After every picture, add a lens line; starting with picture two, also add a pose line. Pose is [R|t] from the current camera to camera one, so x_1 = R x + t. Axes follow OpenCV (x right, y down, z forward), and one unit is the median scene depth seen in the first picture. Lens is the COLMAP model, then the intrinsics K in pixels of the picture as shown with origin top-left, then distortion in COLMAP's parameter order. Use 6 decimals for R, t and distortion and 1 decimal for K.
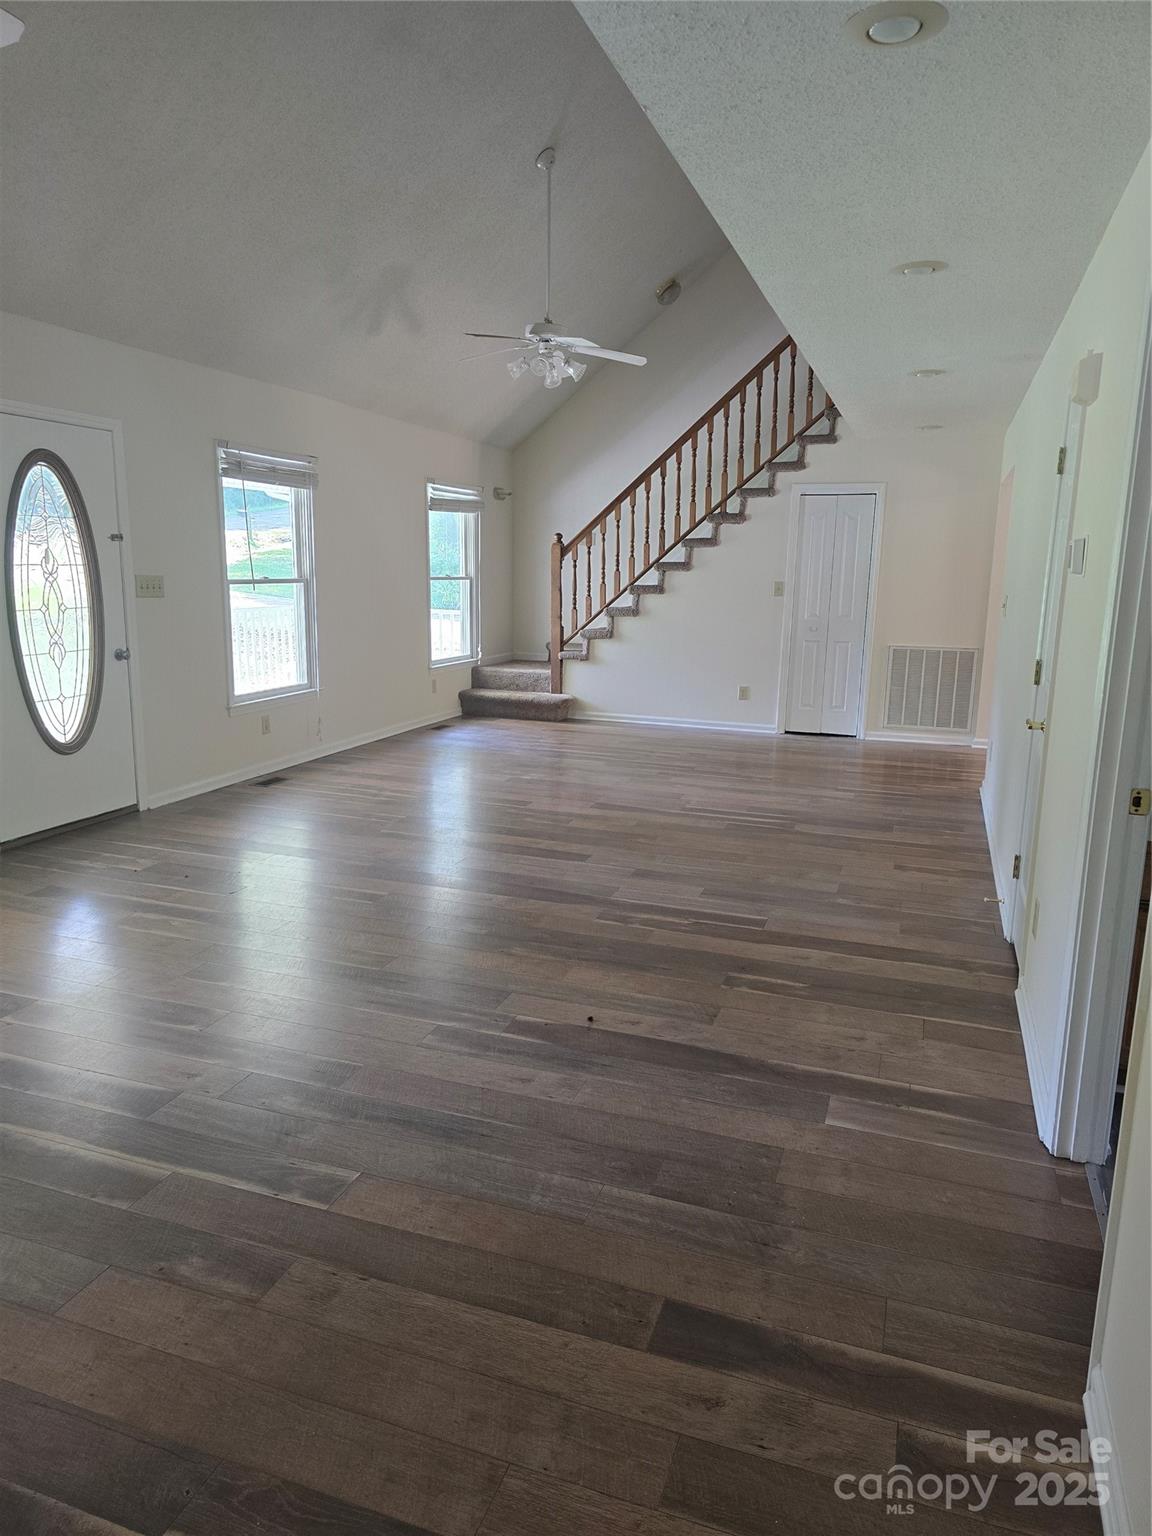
lens RADIAL K [[1028.5, 0, 574.6], [0, 1028.5, 766.0], [0, 0, 1]] dist [0.067722, -0.057131]
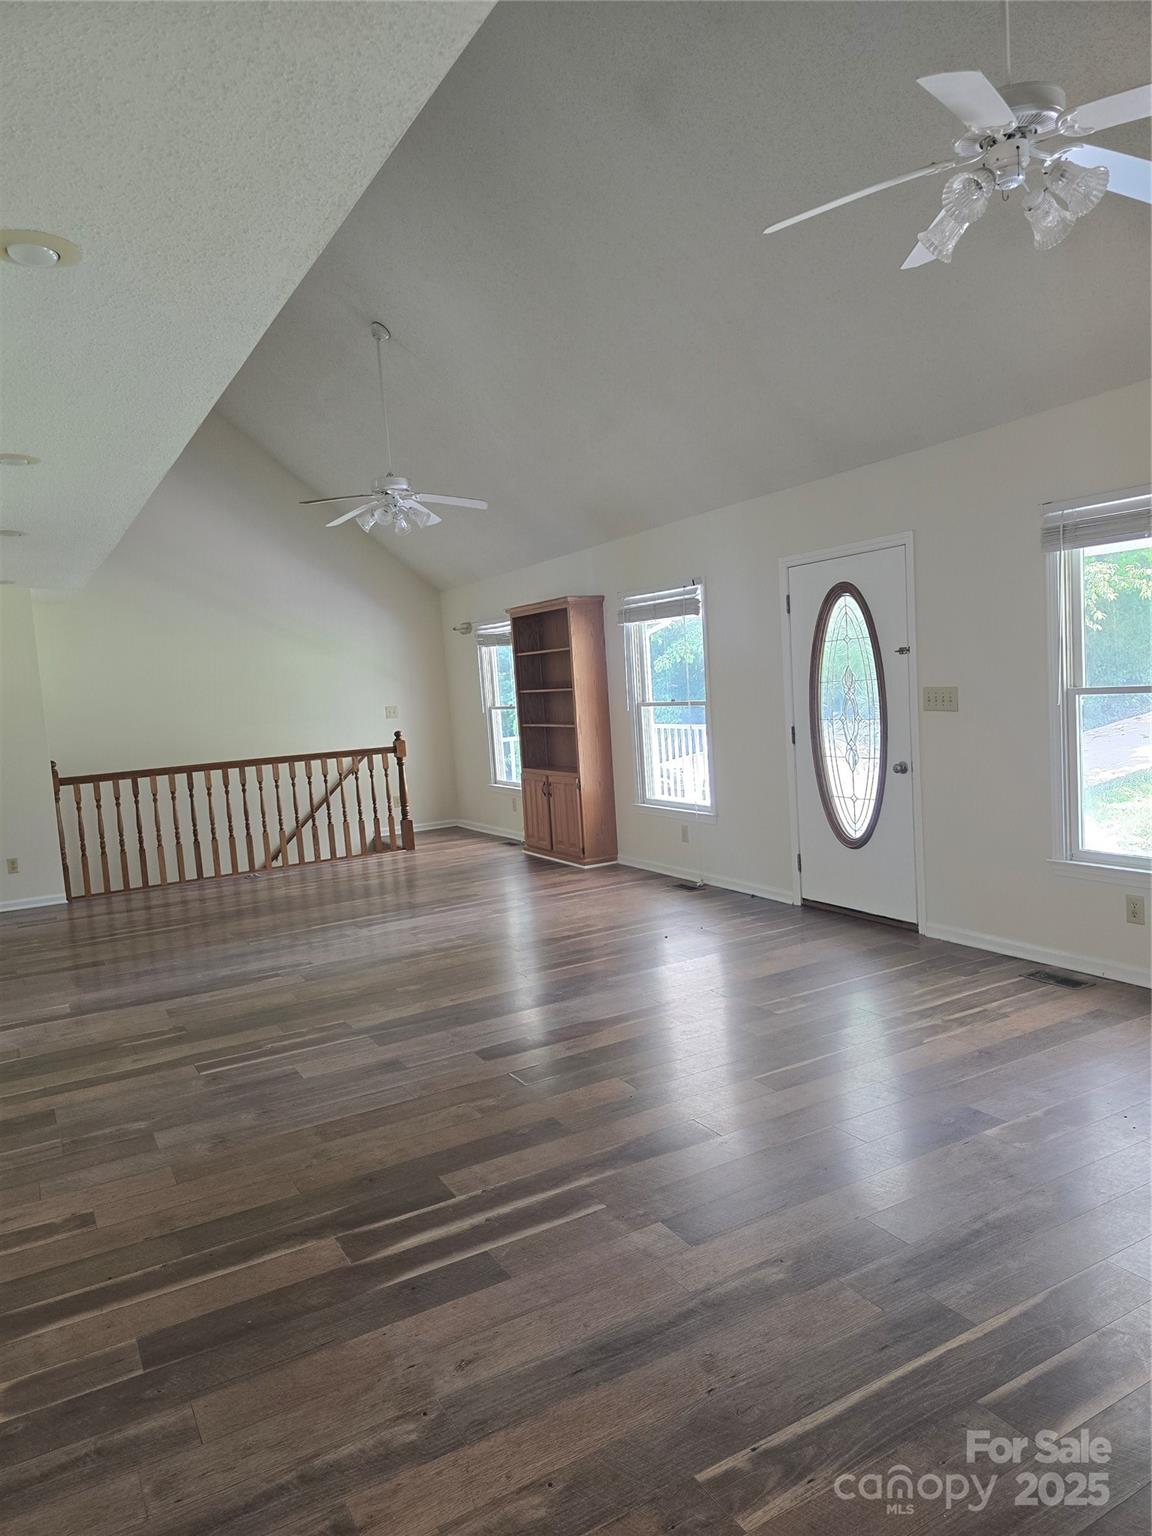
lens RADIAL K [[1028.5, 0, 573.5], [0, 1028.5, 775.5], [0, 0, 1]] dist [0.067722, -0.057131]
pose [[-0.663860, 0.095464, -0.741738, 0.554276], [-0.091755, 0.973929, 0.207469, -0.305494], [0.742206, 0.205788, -0.637794, 1.552882]]
